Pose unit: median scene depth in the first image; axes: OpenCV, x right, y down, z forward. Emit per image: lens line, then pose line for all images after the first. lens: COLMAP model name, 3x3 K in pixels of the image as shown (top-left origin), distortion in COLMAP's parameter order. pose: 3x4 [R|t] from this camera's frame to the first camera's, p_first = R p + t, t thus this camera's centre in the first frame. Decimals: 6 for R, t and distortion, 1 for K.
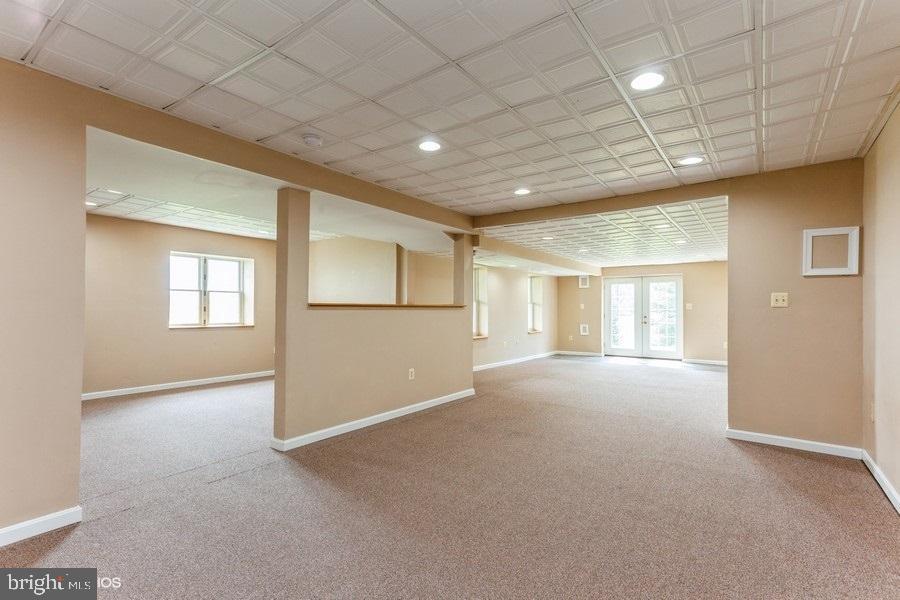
lens RADIAL K [[430.6, 0, 450.2], [0, 430.6, 308.8], [0, 0, 1]] dist [-0.001988, 0.000494]
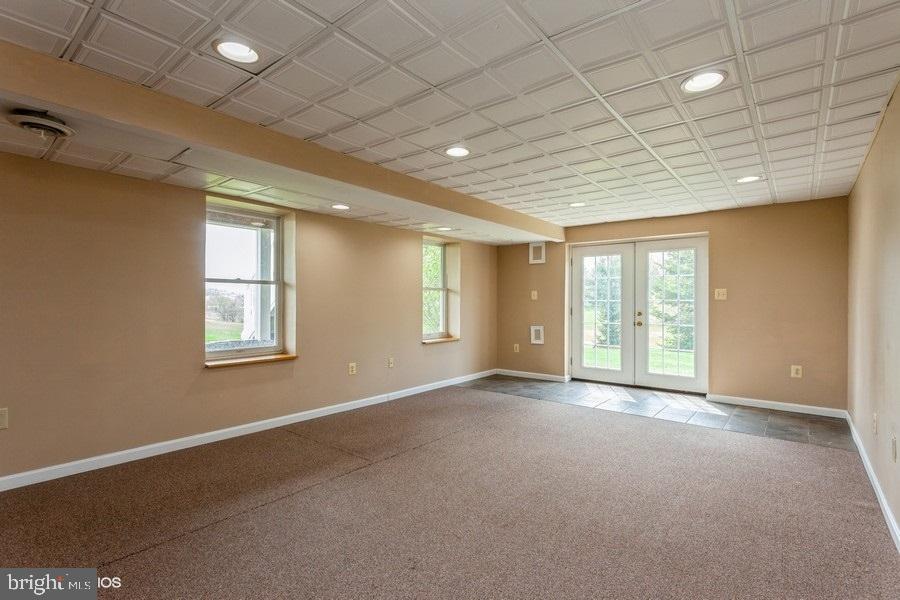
lens RADIAL K [[430.6, 0, 450.2], [0, 430.6, 308.8], [0, 0, 1]] dist [-0.001988, 0.000494]
pose [[0.997449, 0.000193, -0.071380, 0.239158], [0.001383, 0.999756, 0.022042, -0.000079], [0.071366, -0.022084, 0.997206, 0.412530]]
